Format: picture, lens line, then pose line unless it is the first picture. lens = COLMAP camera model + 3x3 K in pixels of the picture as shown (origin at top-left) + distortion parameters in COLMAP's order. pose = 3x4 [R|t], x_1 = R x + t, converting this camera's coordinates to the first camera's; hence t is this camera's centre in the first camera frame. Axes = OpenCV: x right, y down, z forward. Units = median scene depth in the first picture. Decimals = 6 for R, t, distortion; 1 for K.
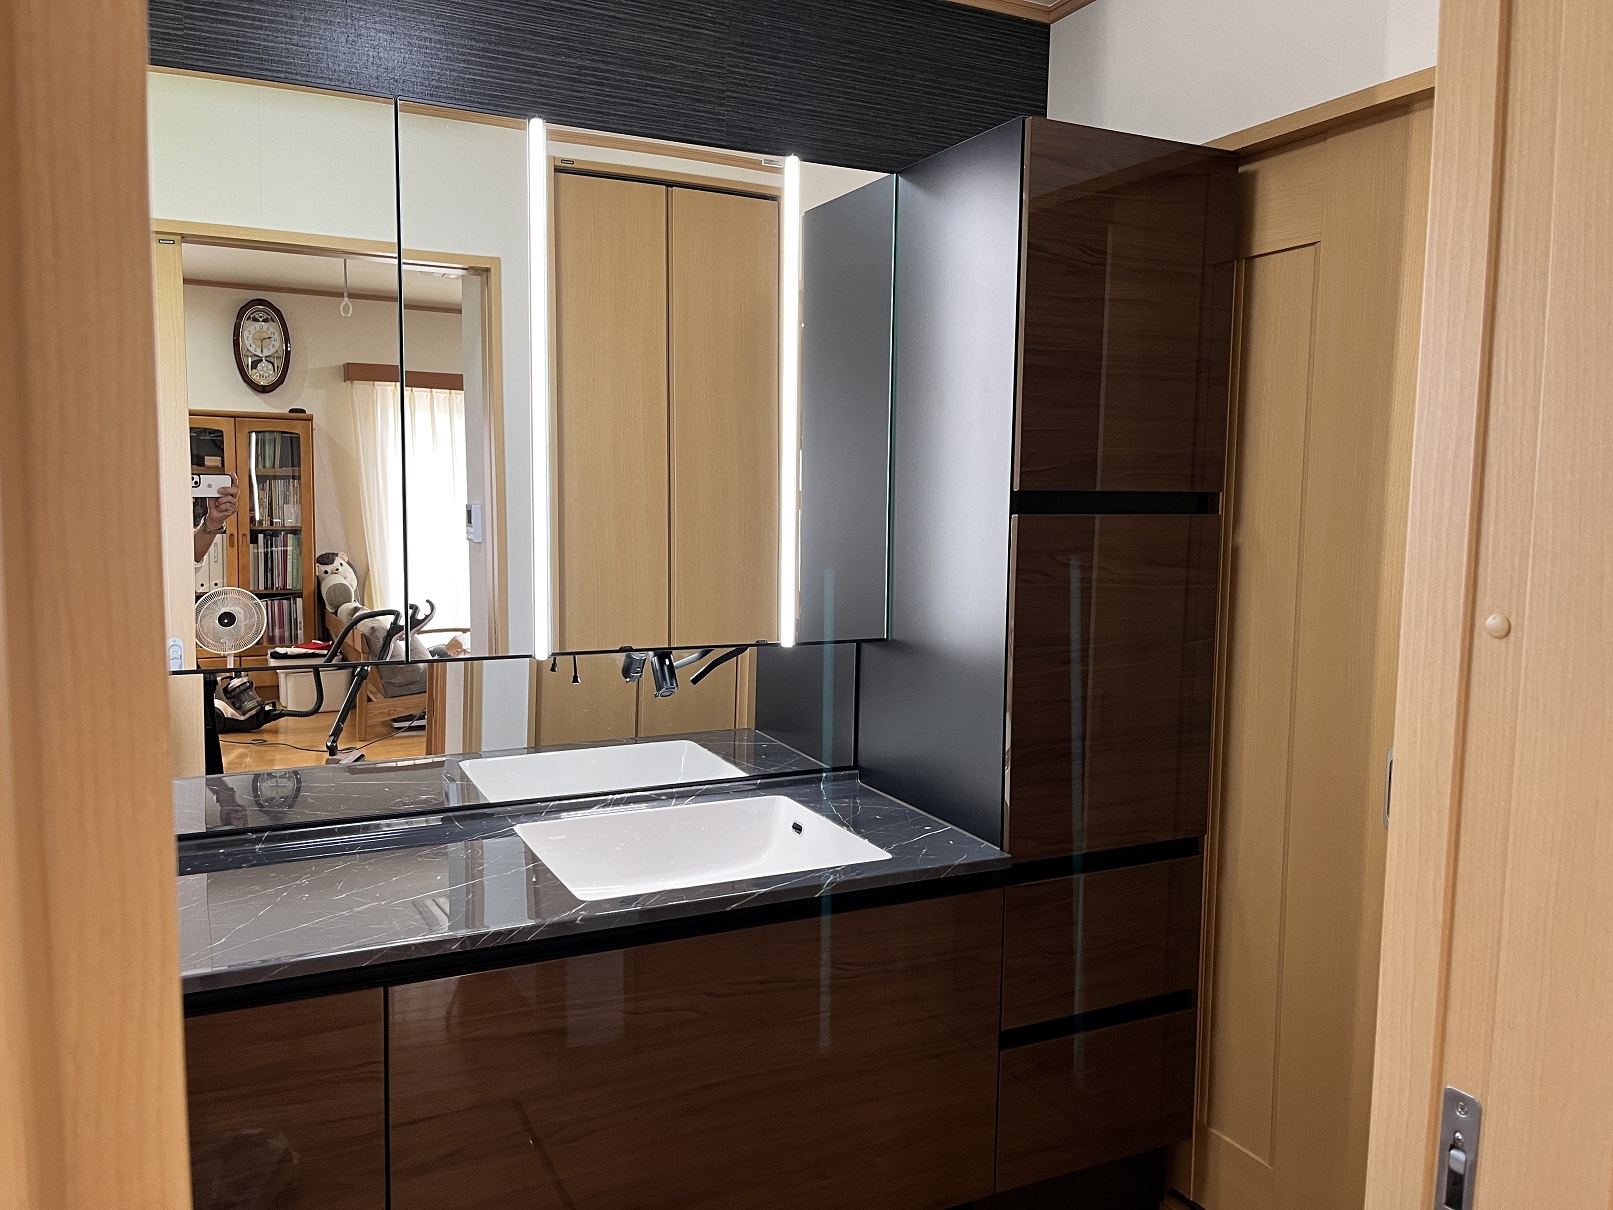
lens RADIAL K [[1239.7, 0, 819.8], [0, 1239.7, 604.0], [0, 0, 1]] dist [0.064131, -0.097843]
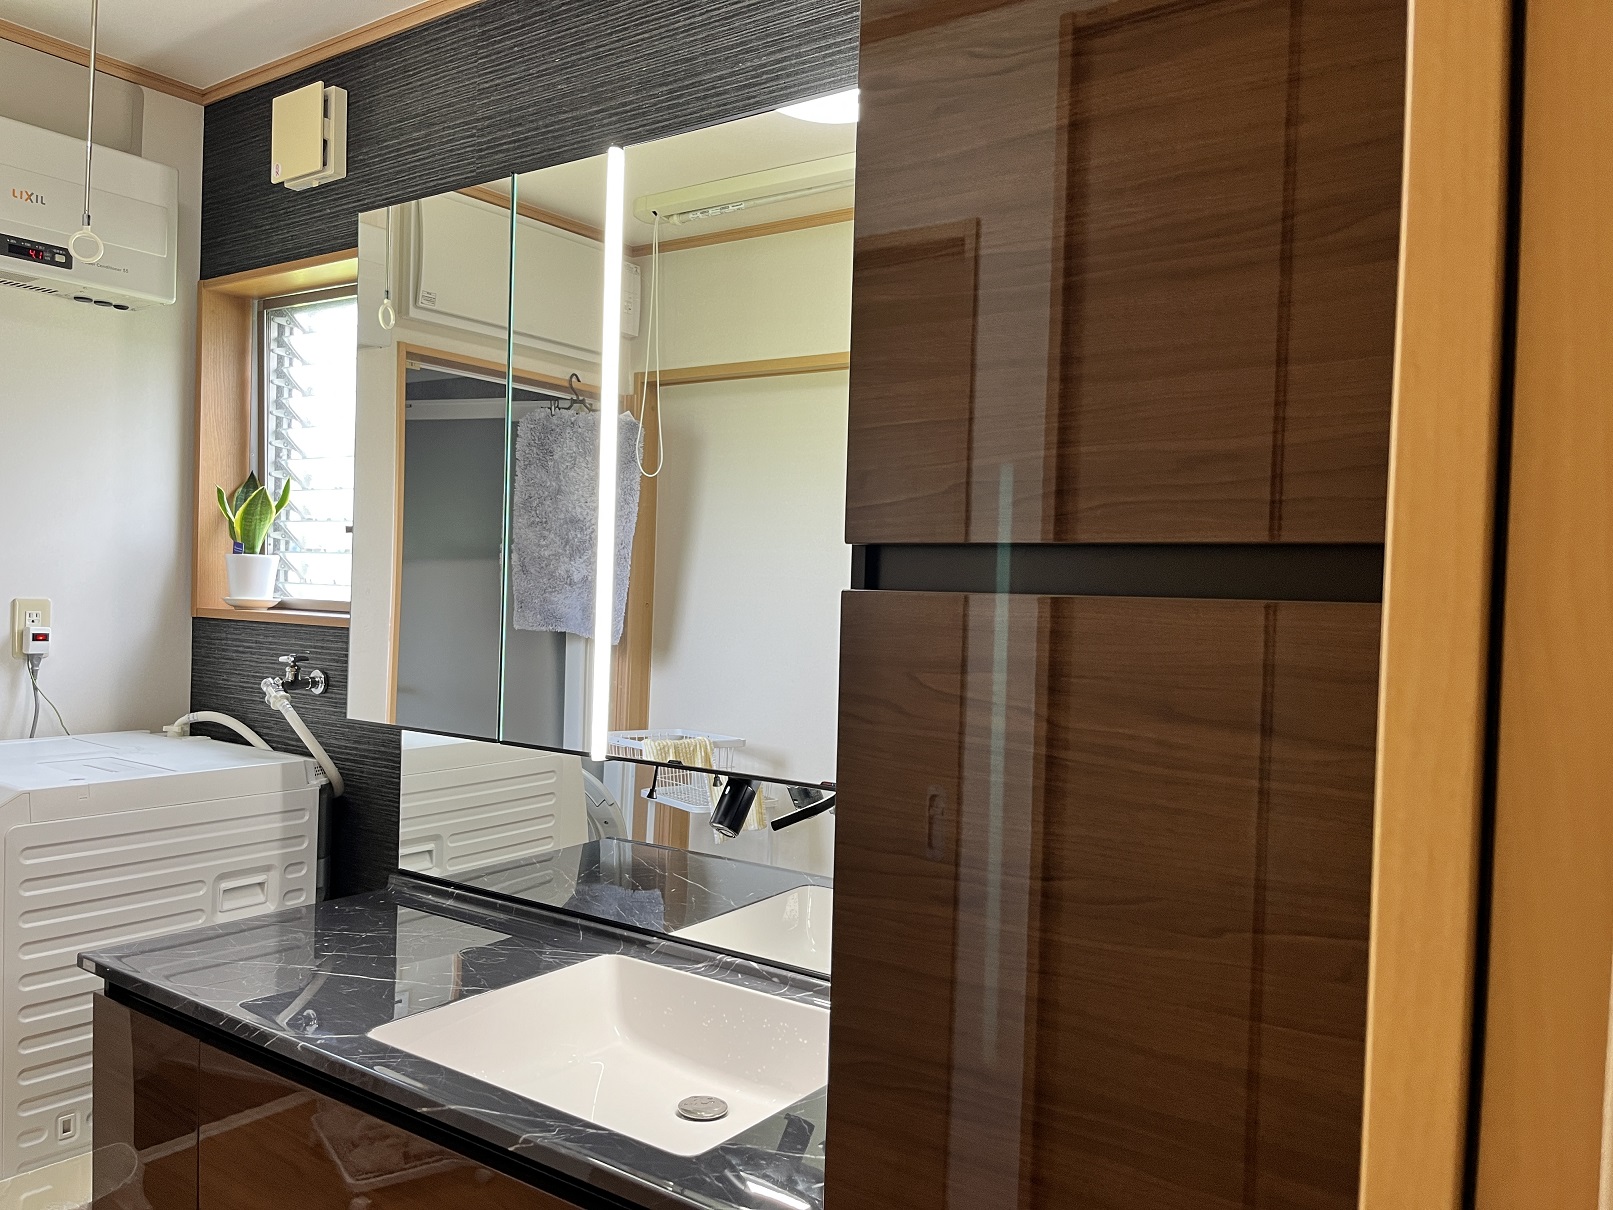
lens RADIAL K [[1239.7, 0, 811.6], [0, 1239.7, 612.2], [0, 0, 1]] dist [0.064131, -0.097843]
pose [[0.465422, 0.013236, -0.884990, 0.568408], [-0.107429, 0.993340, -0.041641, -0.035583], [0.878545, 0.114454, 0.463745, 0.680779]]
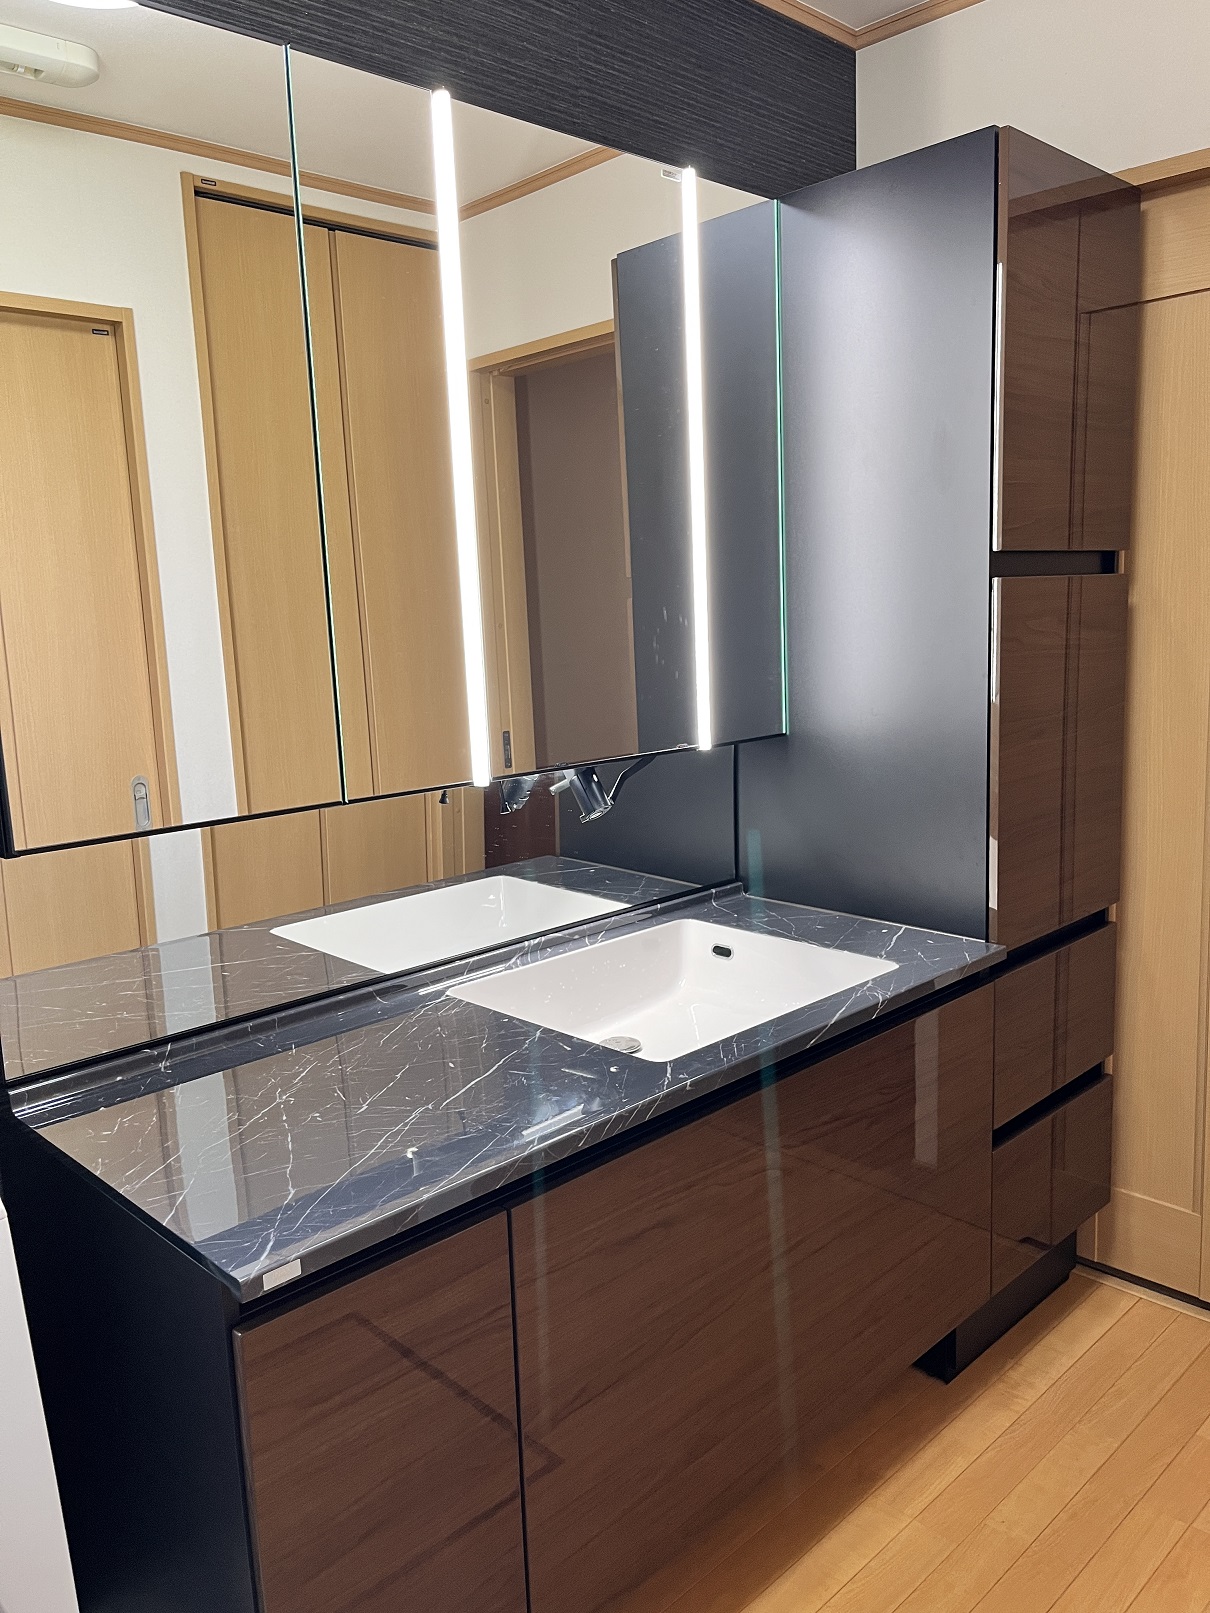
lens RADIAL K [[1239.7, 0, 625.5], [0, 1239.7, 803.3], [0, 0, 1]] dist [0.064131, -0.097843]
pose [[0.948660, -0.098760, 0.300485, -0.359506], [0.079982, 0.994031, 0.074194, 0.002618], [-0.306018, -0.046352, 0.950897, 0.185836]]
